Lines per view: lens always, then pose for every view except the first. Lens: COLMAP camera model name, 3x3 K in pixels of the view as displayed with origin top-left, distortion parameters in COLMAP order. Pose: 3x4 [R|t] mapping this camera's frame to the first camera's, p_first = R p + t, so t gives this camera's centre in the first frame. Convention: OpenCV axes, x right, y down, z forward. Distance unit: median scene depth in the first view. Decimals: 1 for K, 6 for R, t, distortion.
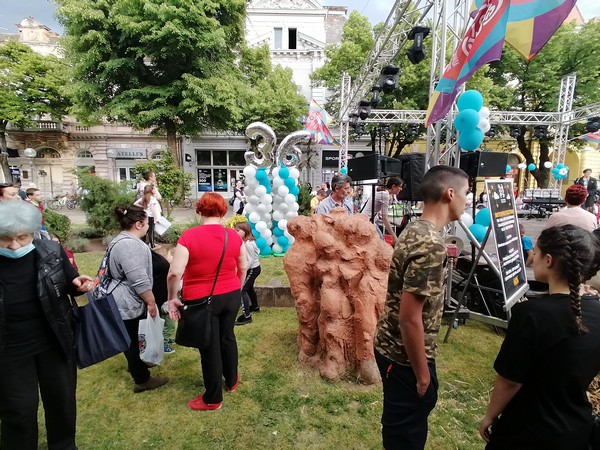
lens RADIAL K [[296.0, 0, 299.9], [0, 296.0, 226.0], [0, 0, 1]] dist [0.016162, -0.000425]
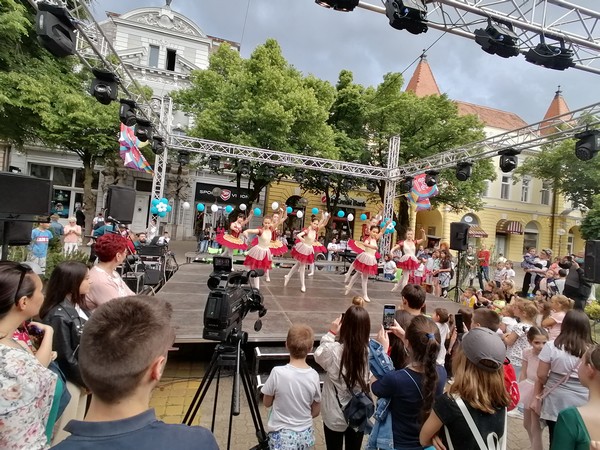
lens RADIAL K [[315.3, 0, 300.0], [0, 315.3, 224.4], [0, 0, 1]] dist [0.000760, -0.000858]
pose [[0.968071, 0.086012, 0.235458, 0.175580], [-0.052618, 0.988089, -0.144611, -0.011801], [-0.245092, 0.127605, 0.961066, 0.038154]]
